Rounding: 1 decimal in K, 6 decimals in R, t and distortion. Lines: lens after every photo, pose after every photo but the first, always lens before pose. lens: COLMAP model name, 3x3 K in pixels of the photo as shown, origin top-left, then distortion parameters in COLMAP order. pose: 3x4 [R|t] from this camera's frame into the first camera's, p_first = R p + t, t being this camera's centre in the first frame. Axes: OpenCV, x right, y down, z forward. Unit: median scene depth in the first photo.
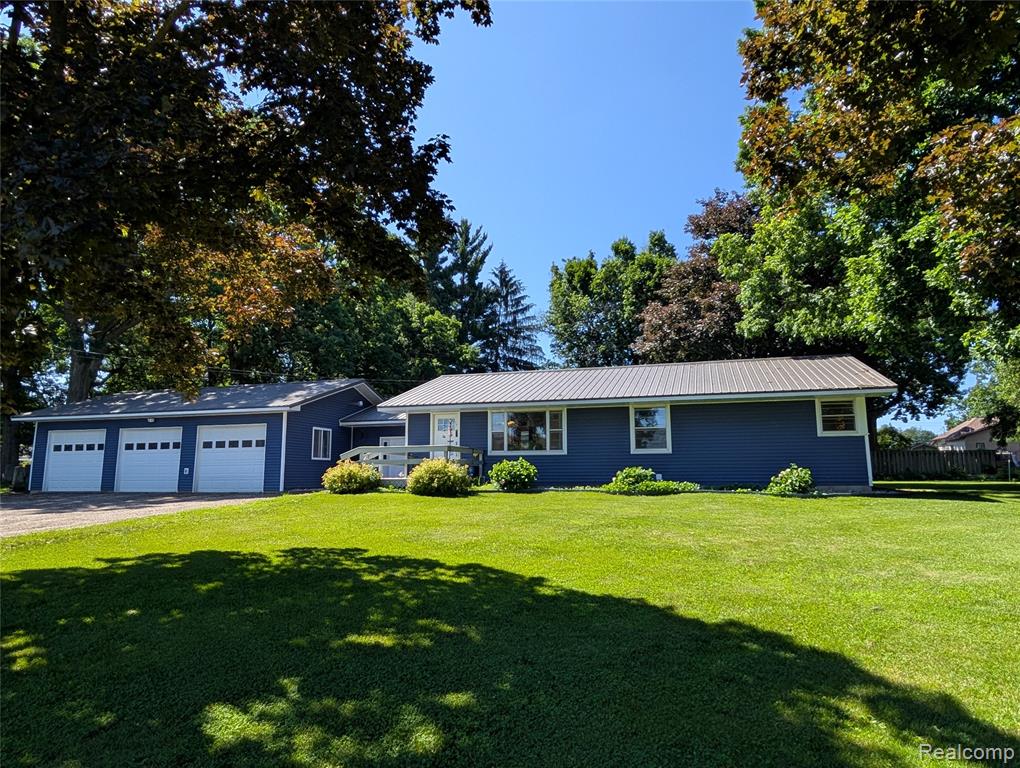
lens RADIAL K [[642.3, 0, 513.7], [0, 642.3, 376.4], [0, 0, 1]] dist [-0.000256, -0.000377]
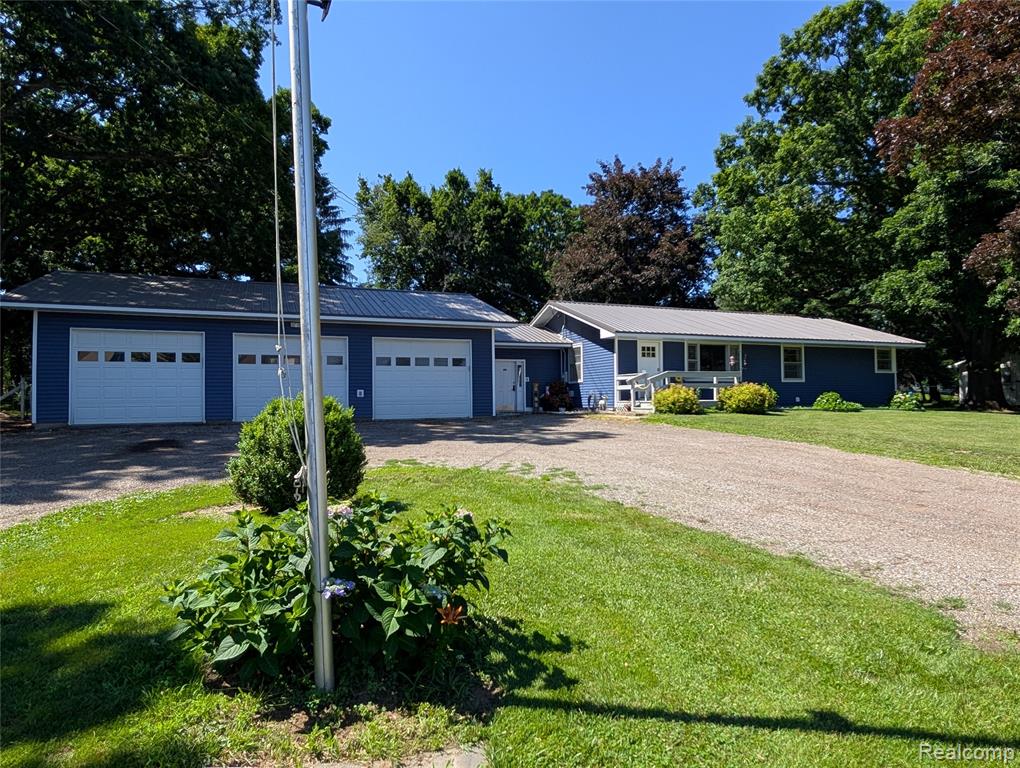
lens RADIAL K [[642.3, 0, 513.7], [0, 642.3, 376.4], [0, 0, 1]] dist [-0.000256, -0.000377]
pose [[0.771096, 0.023282, 0.636294, -0.972588], [-0.094709, 0.992408, 0.078462, 0.053060], [-0.629636, -0.120764, 0.767447, 0.315642]]
